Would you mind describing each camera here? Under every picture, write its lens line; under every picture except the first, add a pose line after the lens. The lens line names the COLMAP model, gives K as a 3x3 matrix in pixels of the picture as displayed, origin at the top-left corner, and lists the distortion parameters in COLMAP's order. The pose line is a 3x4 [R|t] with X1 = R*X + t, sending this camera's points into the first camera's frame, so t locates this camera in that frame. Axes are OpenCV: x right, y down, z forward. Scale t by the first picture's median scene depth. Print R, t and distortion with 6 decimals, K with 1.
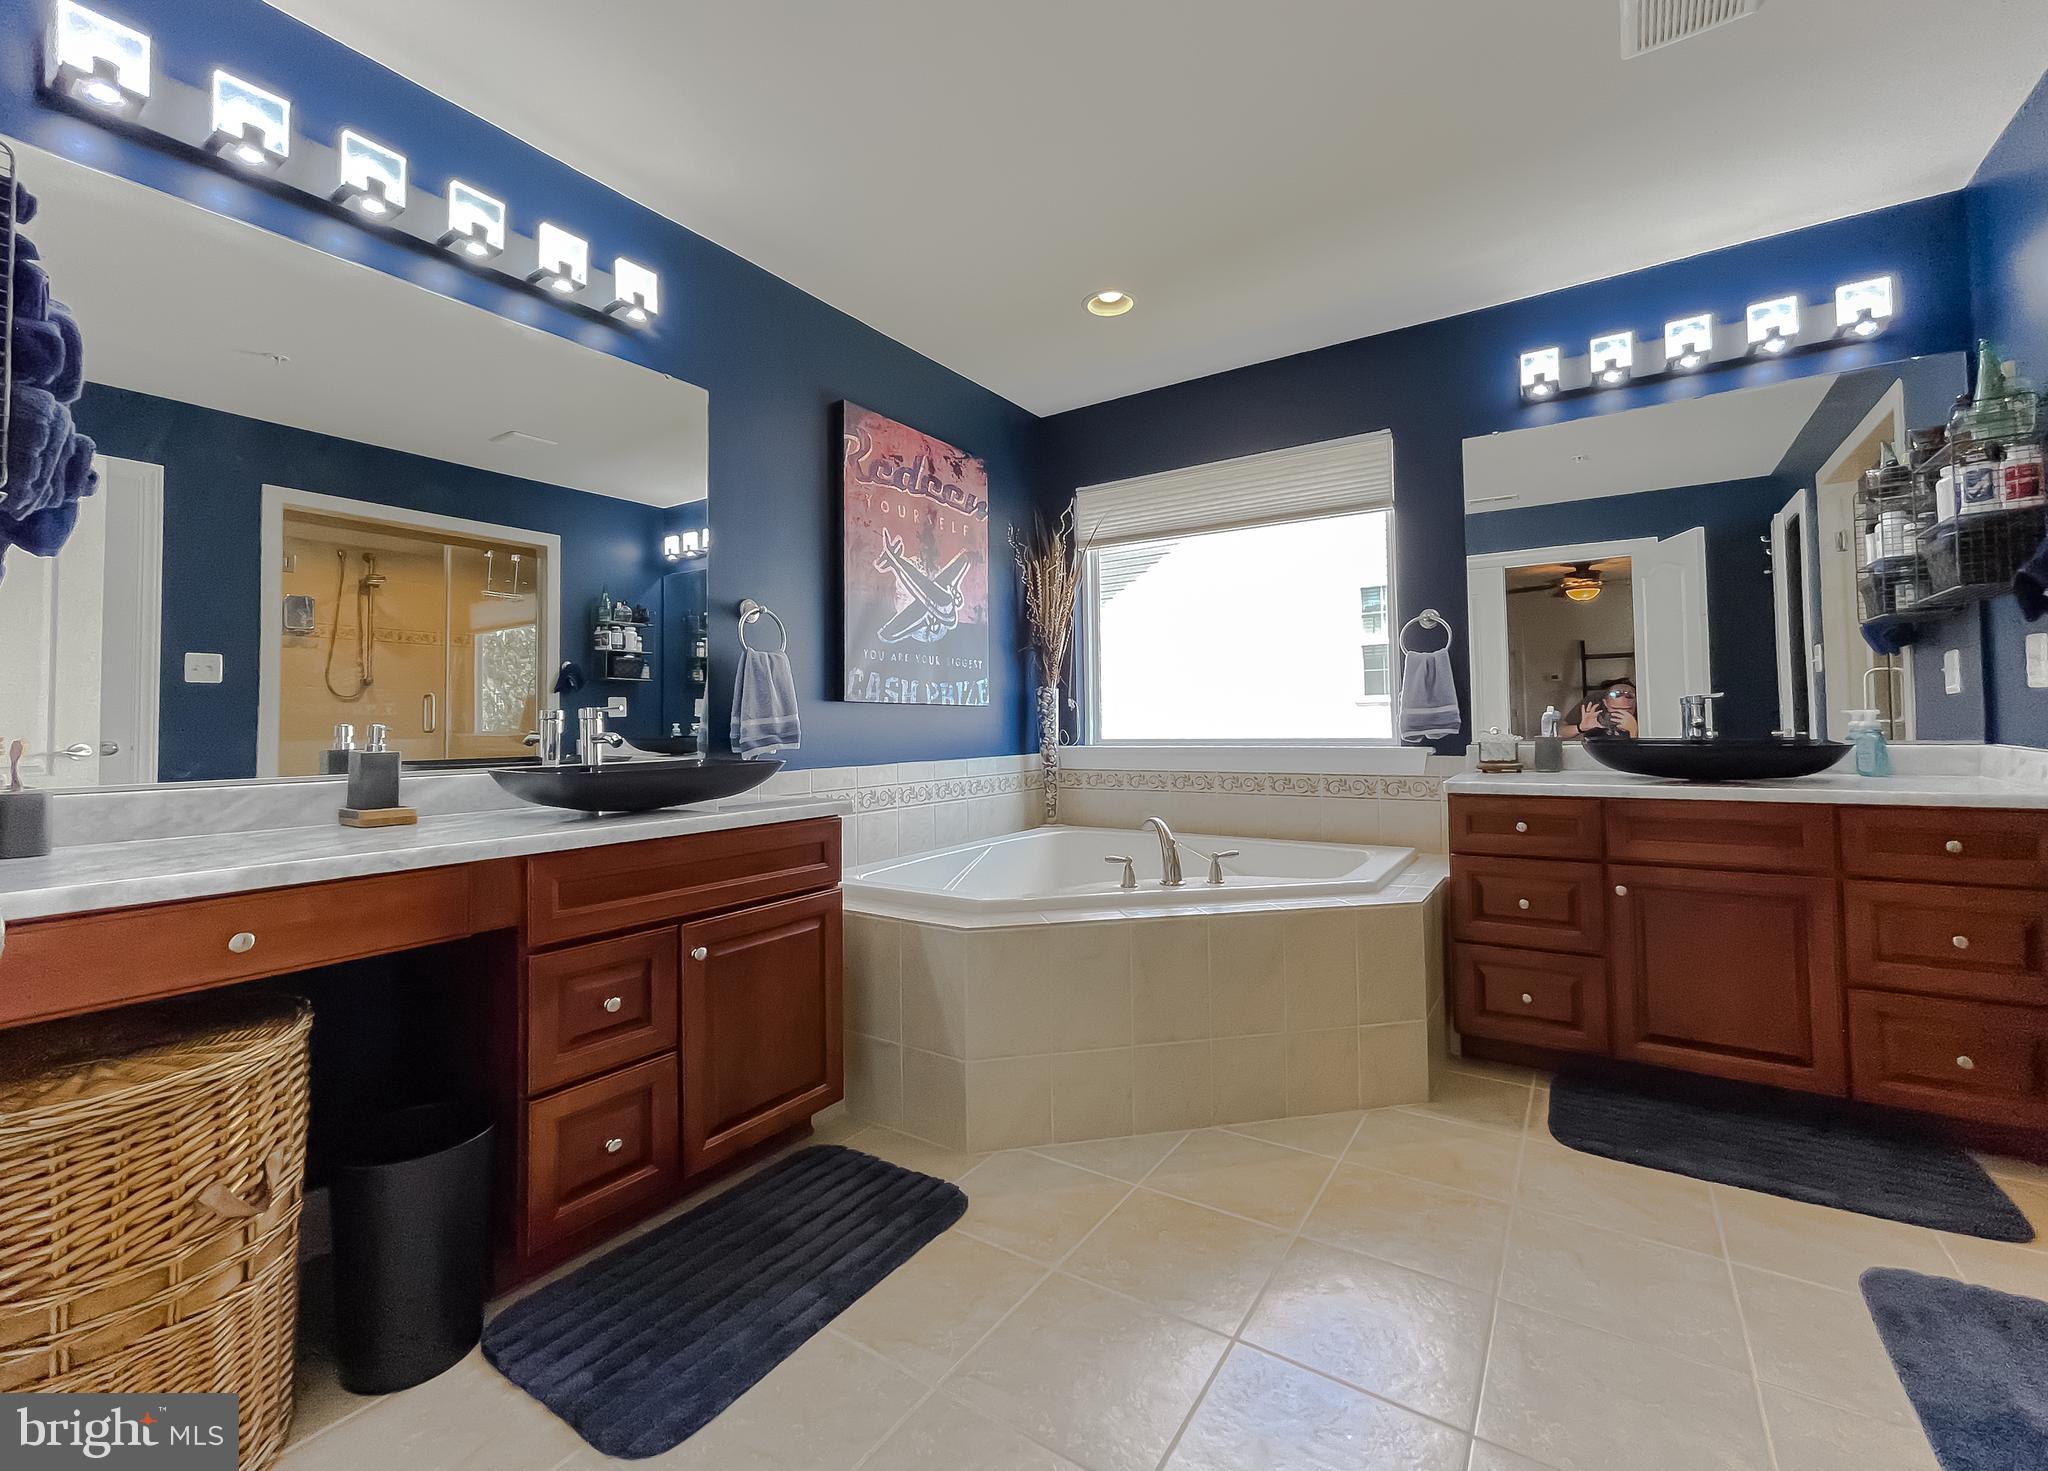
lens RADIAL K [[884.5, 0, 1019.1], [0, 884.5, 697.4], [0, 0, 1]] dist [-0.001348, -0.000615]
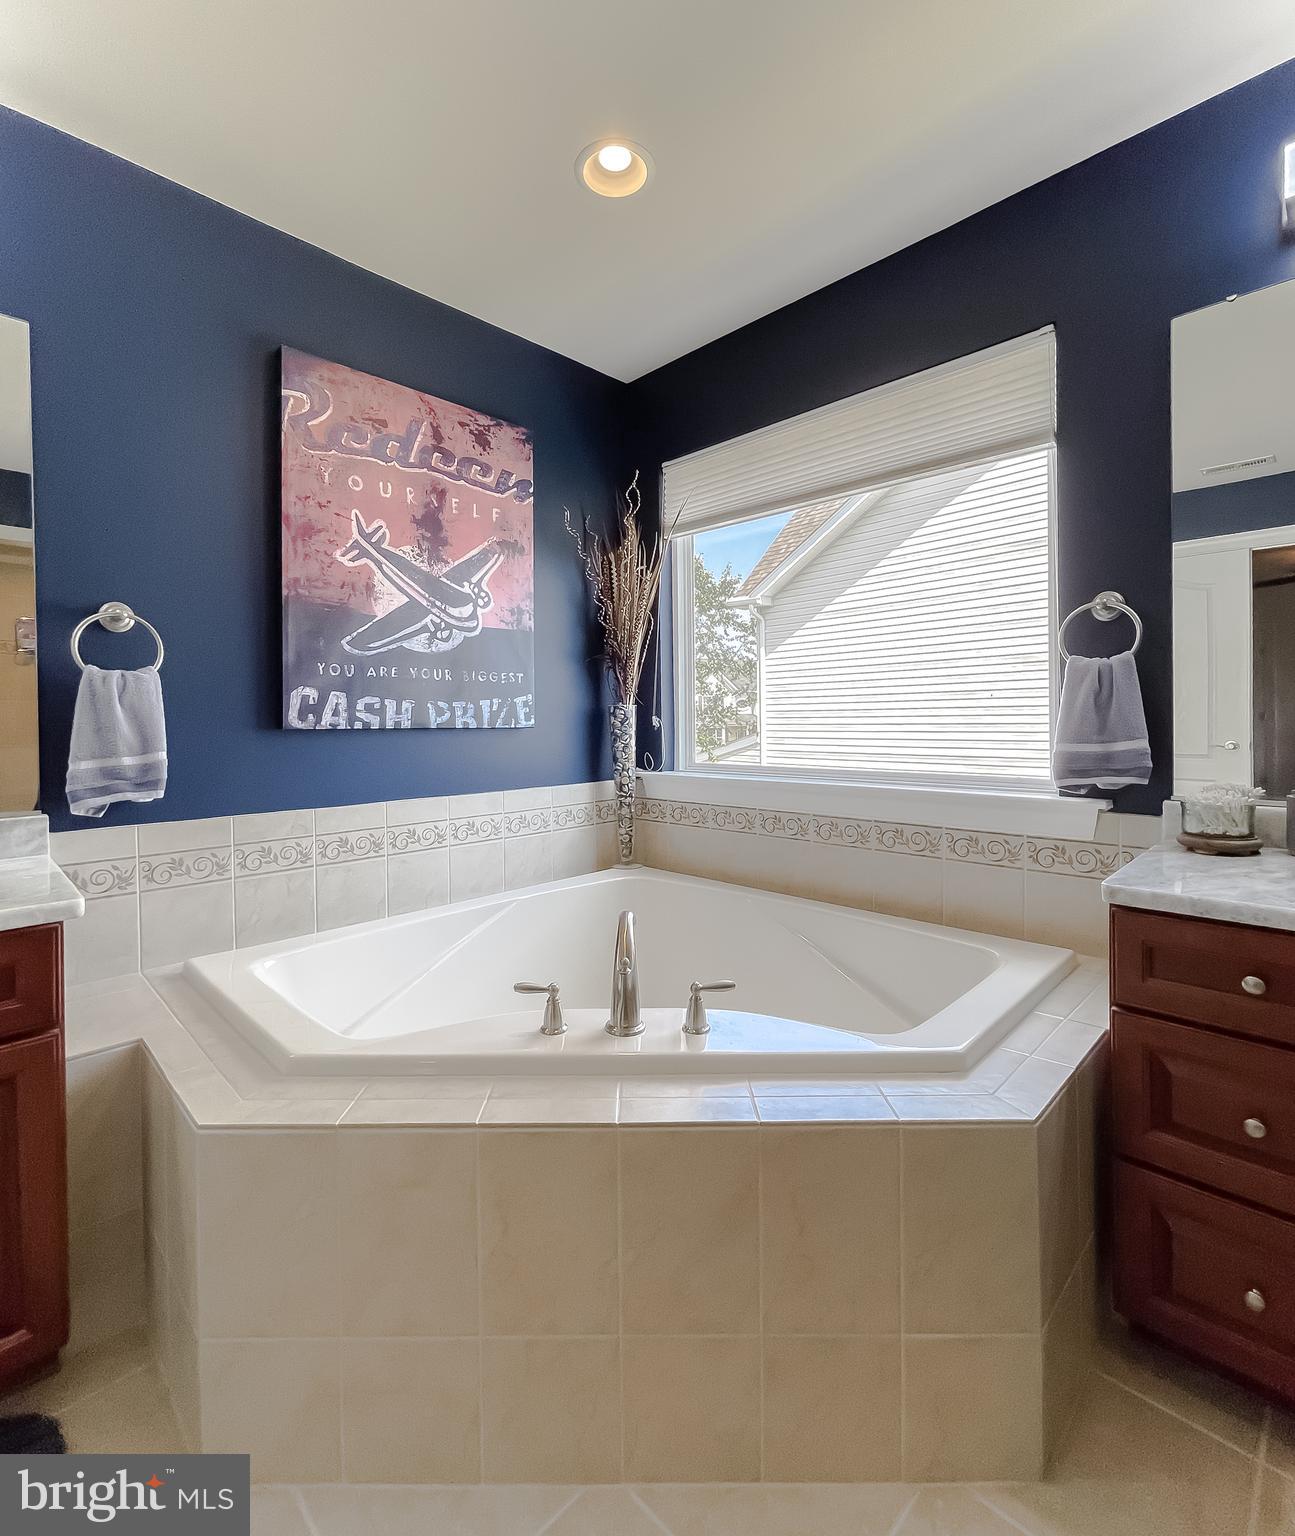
lens RADIAL K [[726.2, 0, 646.0], [0, 726.2, 722.8], [0, 0, 1]] dist [-0.003970, 0.001880]
pose [[0.980465, 0.004495, -0.196641, 0.230260], [0.003455, 0.999191, 0.040070, -0.024293], [0.196662, -0.039967, 0.979656, 0.393597]]
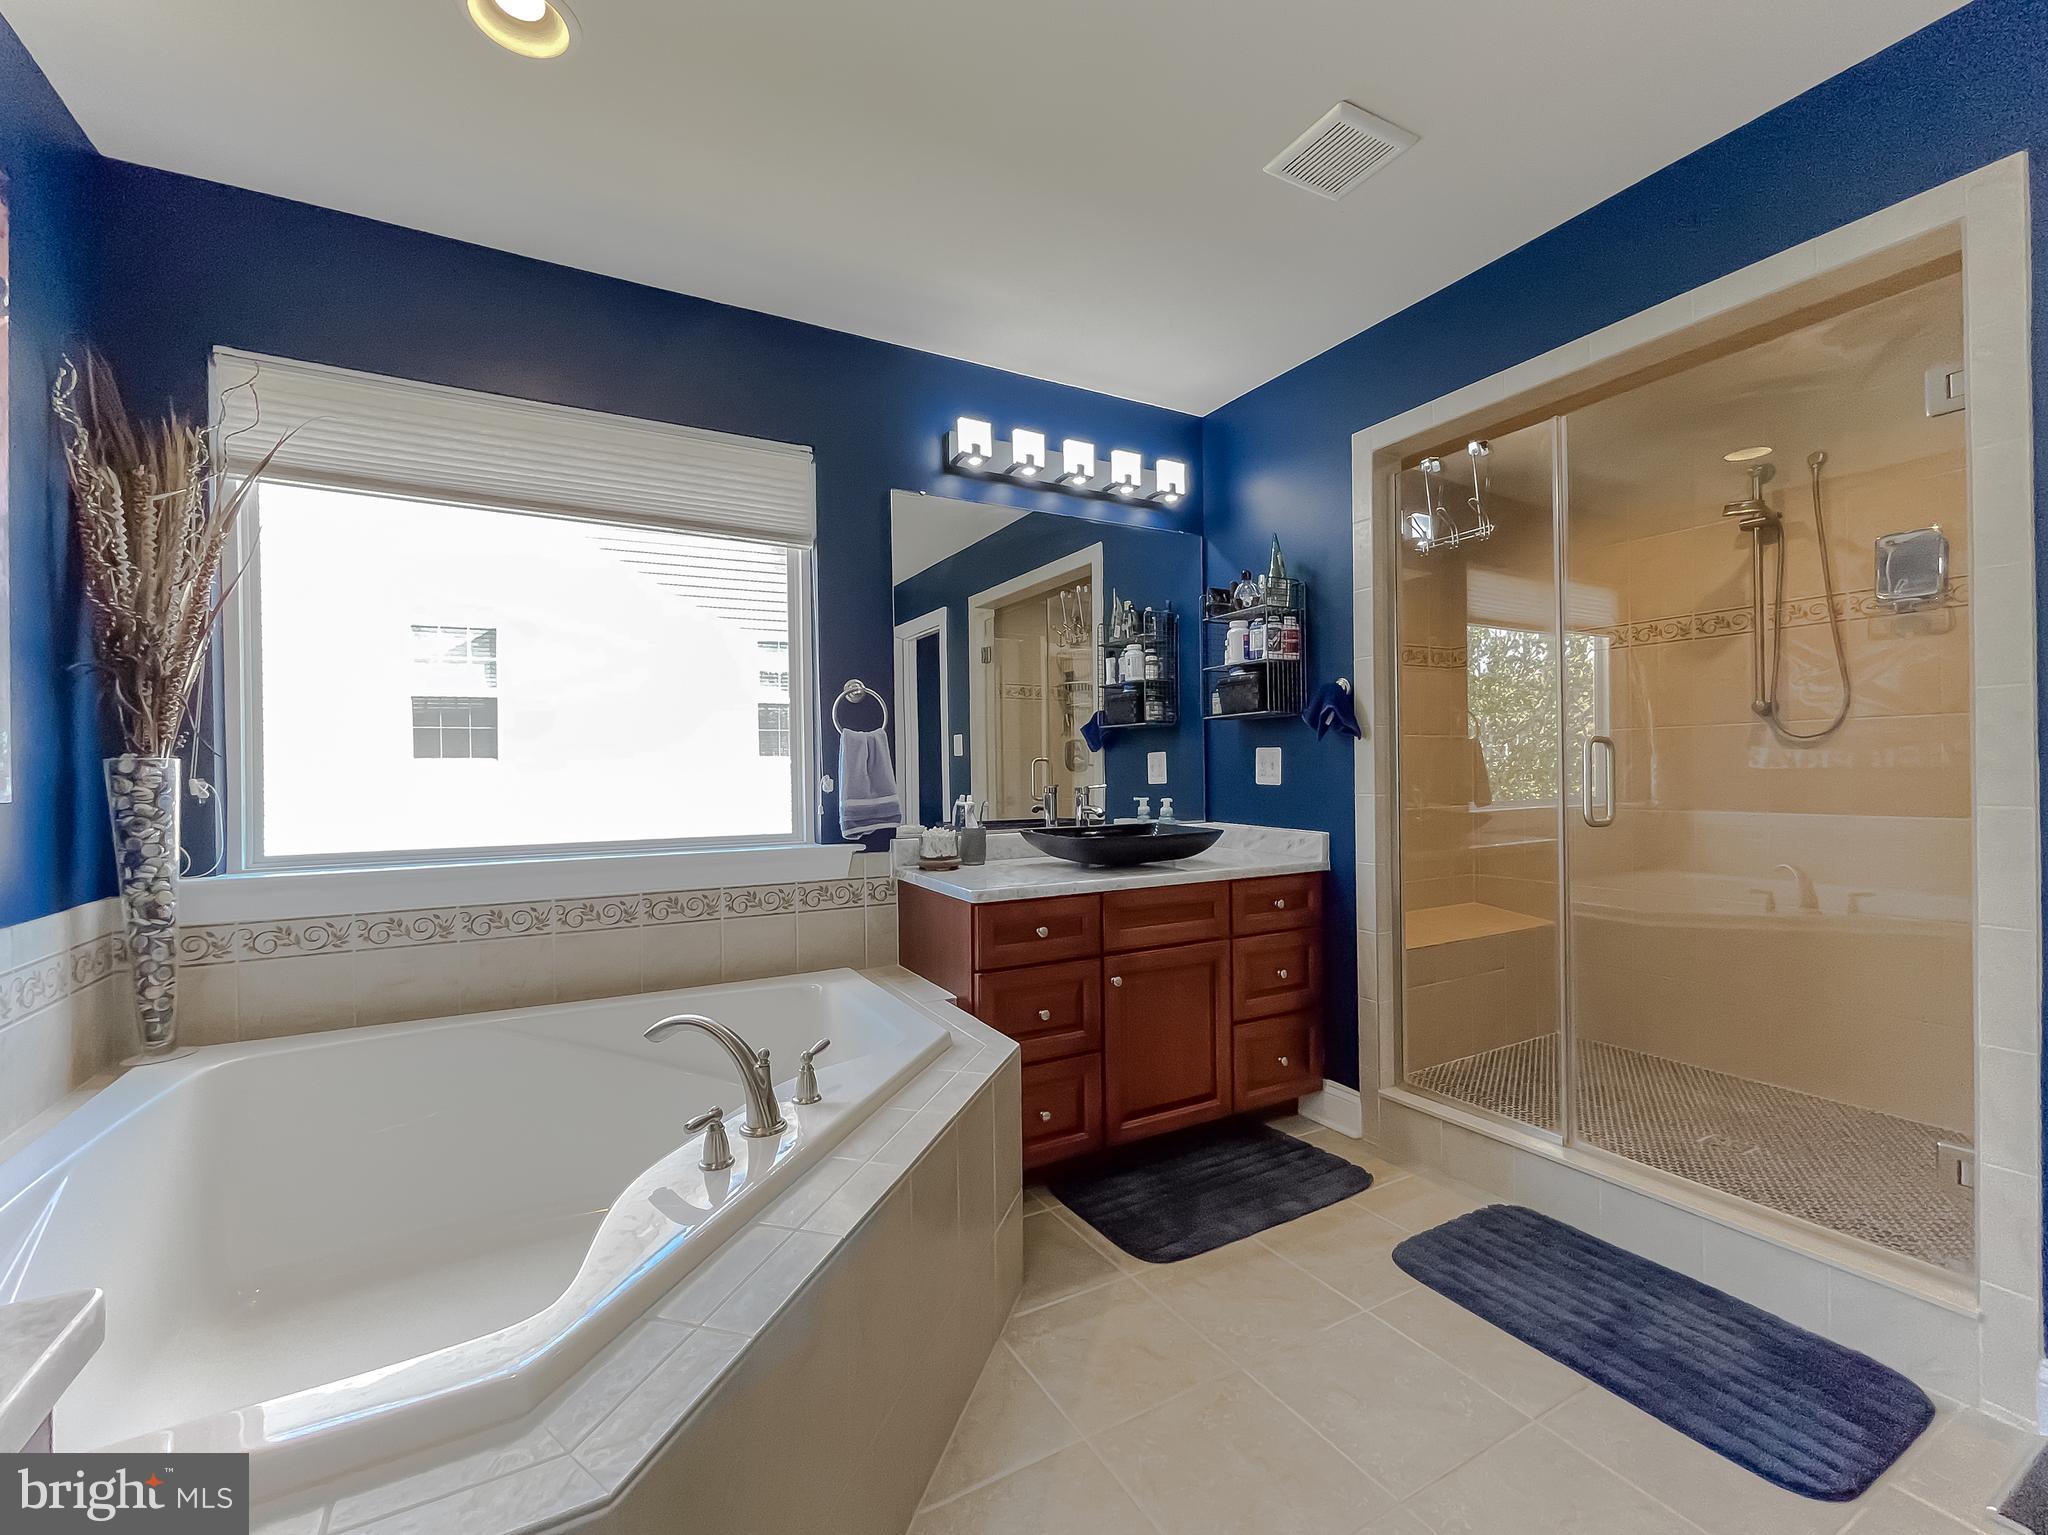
lens RADIAL K [[868.9, 0, 1024.0], [0, 868.9, 767.5], [0, 0, 1]] dist [-0.002351, -0.000171]
pose [[0.449298, 0.012664, 0.893292, -0.198375], [-0.023302, 0.999725, -0.002453, -0.017511], [-0.893078, -0.019713, 0.449470, 0.478831]]
